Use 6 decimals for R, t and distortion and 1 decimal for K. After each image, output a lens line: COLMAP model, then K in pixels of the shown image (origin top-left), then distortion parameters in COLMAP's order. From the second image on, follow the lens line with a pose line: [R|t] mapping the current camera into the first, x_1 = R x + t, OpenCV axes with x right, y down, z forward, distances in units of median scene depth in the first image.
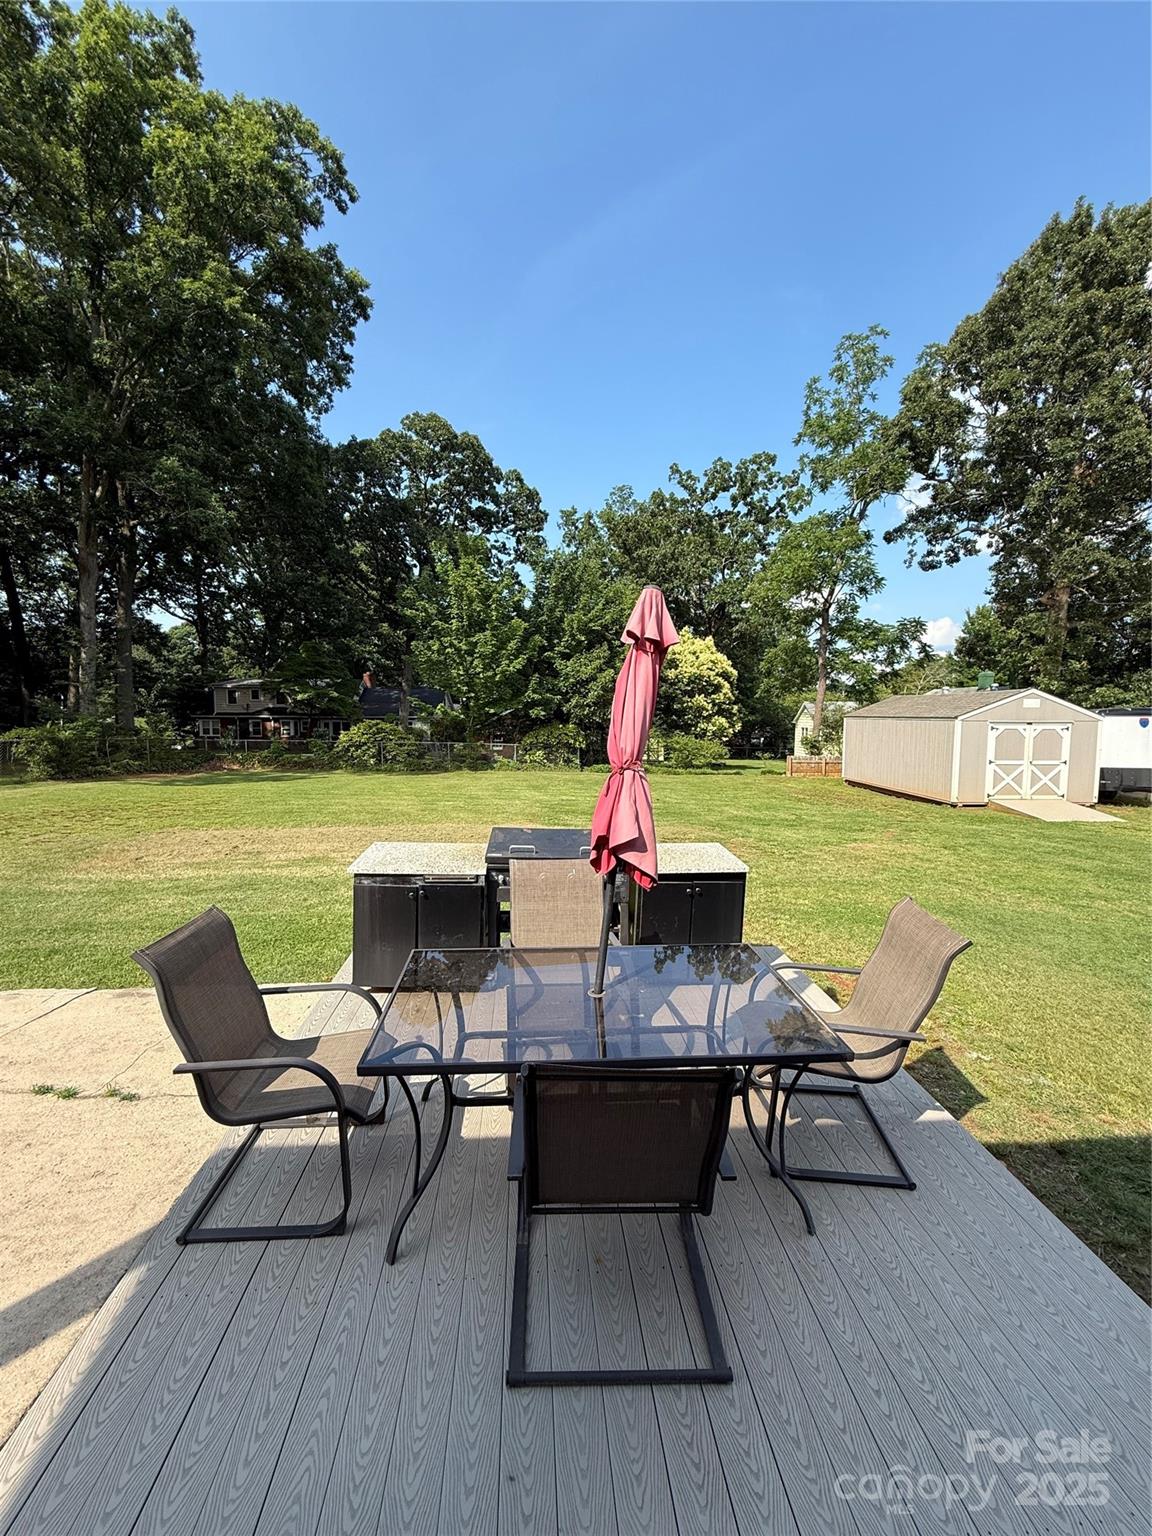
lens RADIAL K [[610.1, 0, 575.1], [0, 610.1, 761.6], [0, 0, 1]] dist [0.000798, 0.000147]
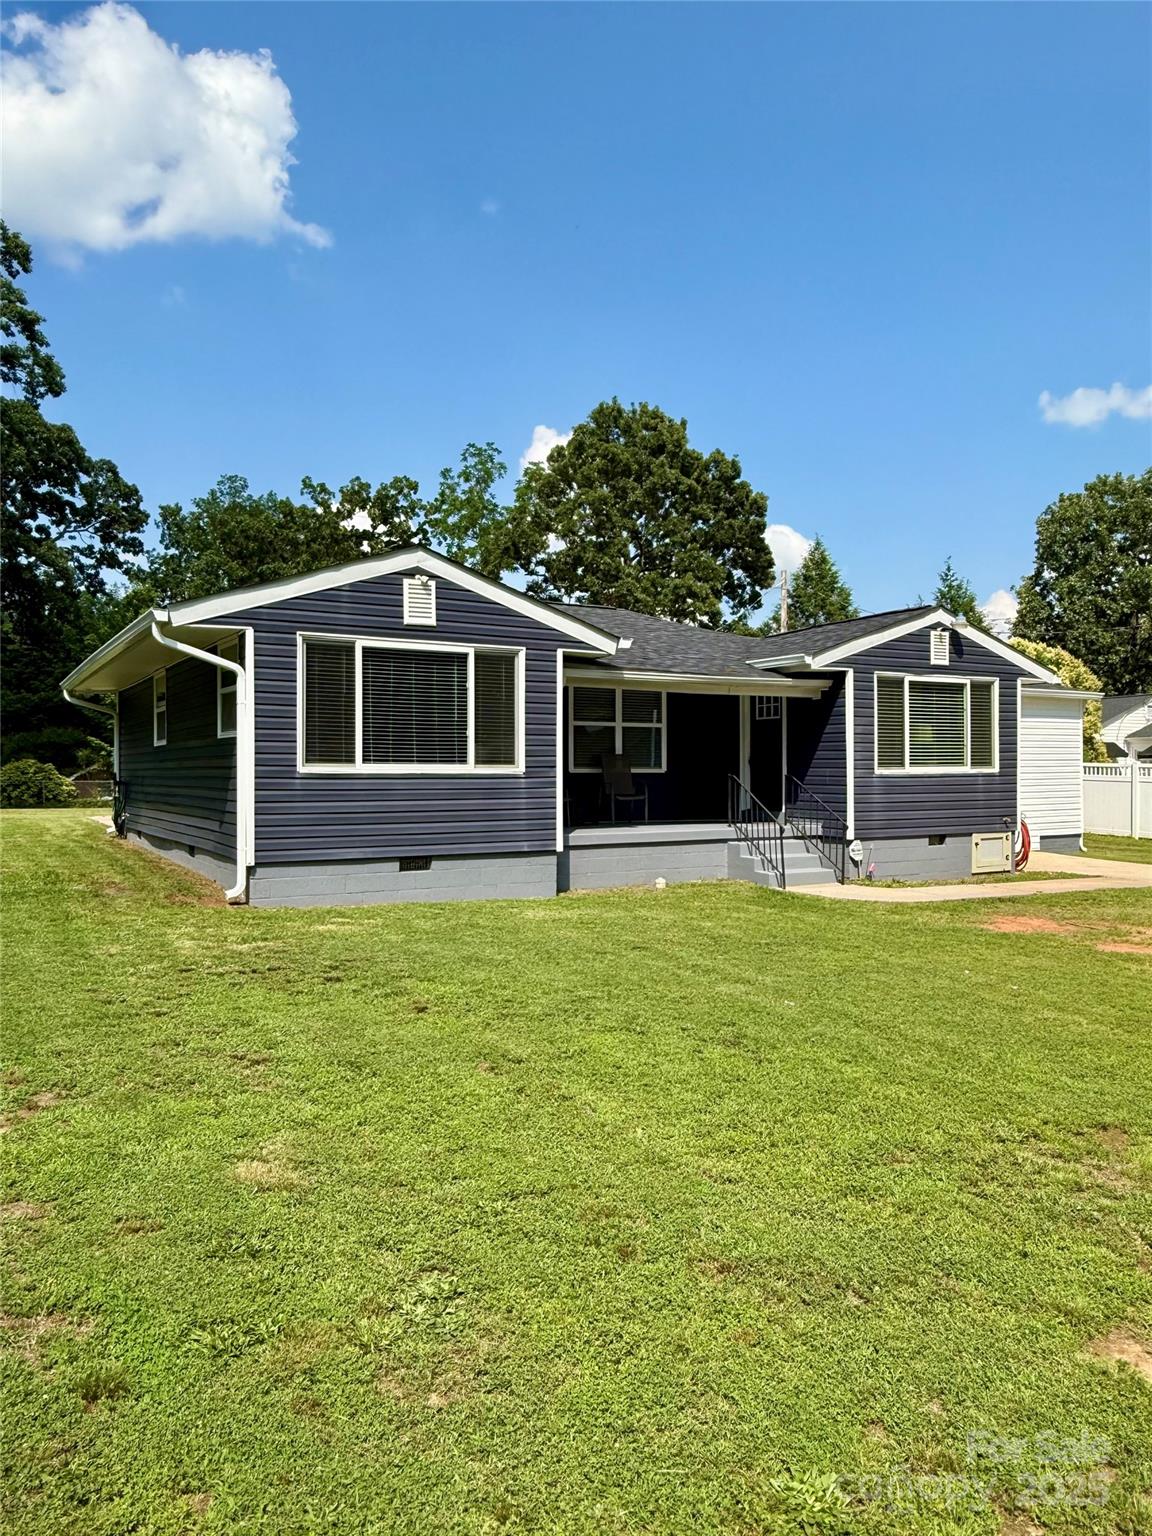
lens RADIAL K [[1067.8, 0, 570.4], [0, 1067.8, 760.4], [0, 0, 1]] dist [0.062792, -0.069577]
pose [[0.900567, -0.000209, 0.434717, -0.323260], [0.037631, 0.996284, -0.077478, 0.108650], [-0.433085, 0.086133, 0.897228, -1.005939]]
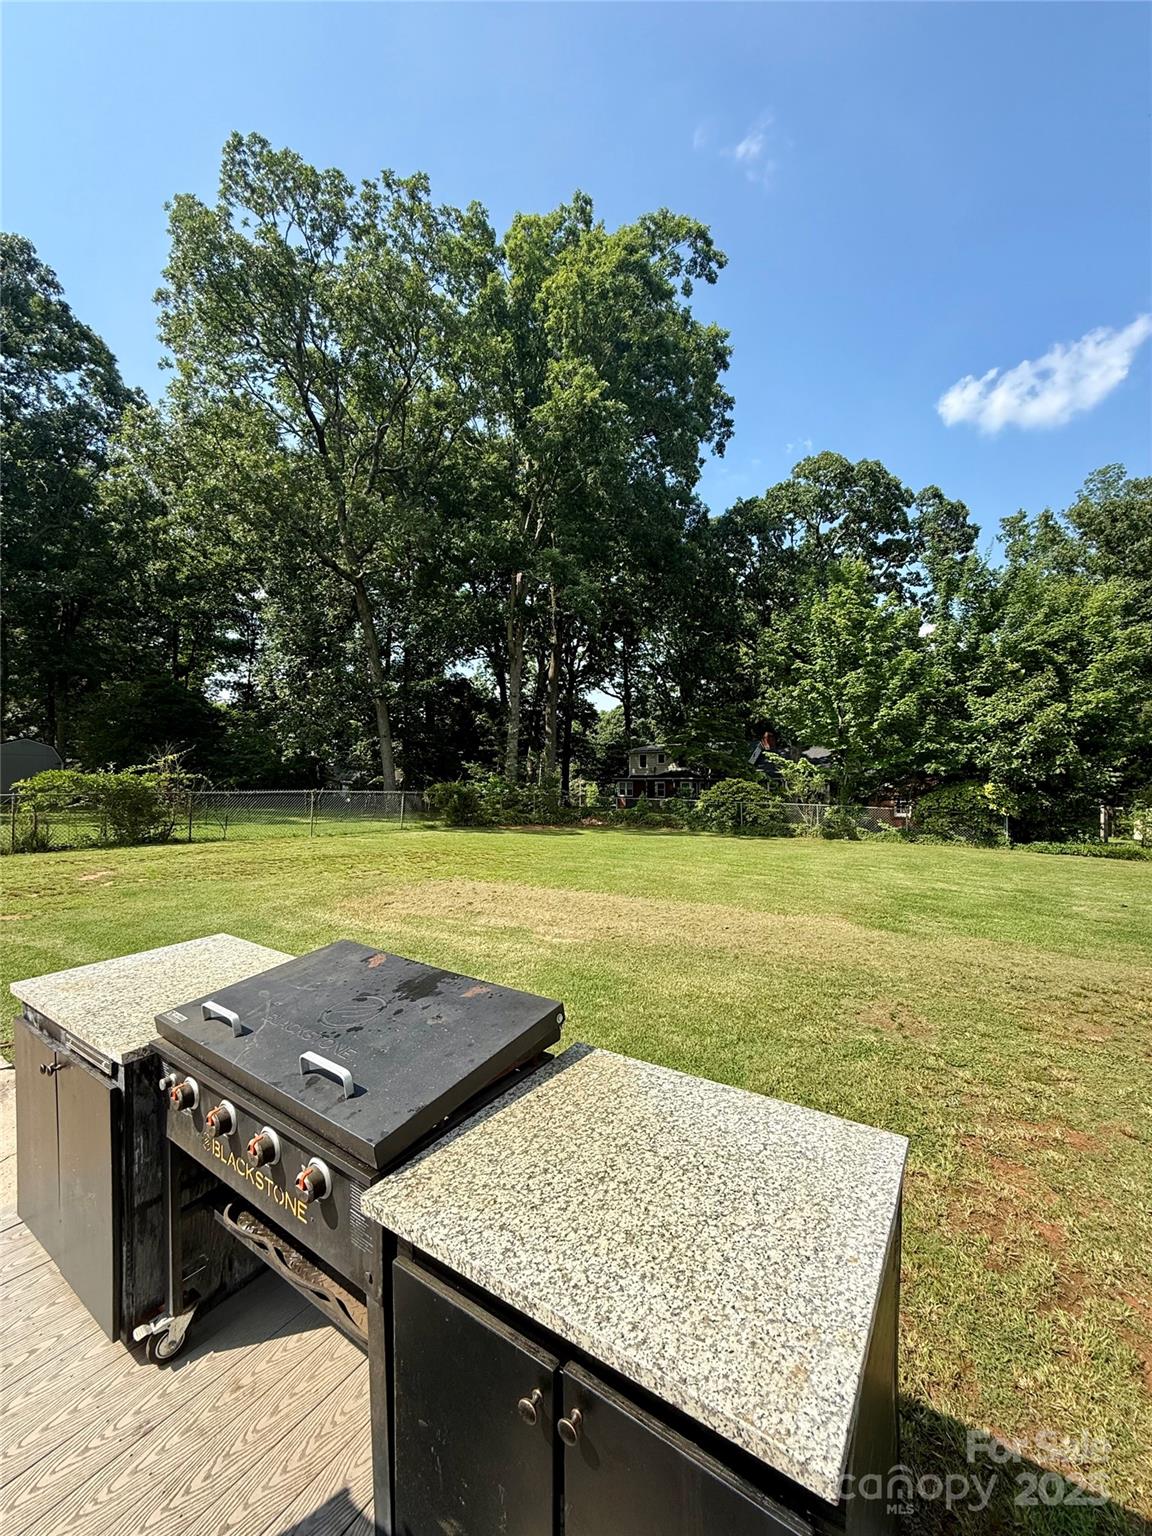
lens RADIAL K [[610.1, 0, 575.8], [0, 610.1, 764.0], [0, 0, 1]] dist [0.000798, 0.000147]
pose [[0.786505, -0.018407, -0.617310, 0.055172], [-0.044877, 0.995210, -0.086853, 0.001132], [0.615951, 0.096013, 0.781911, 0.136087]]
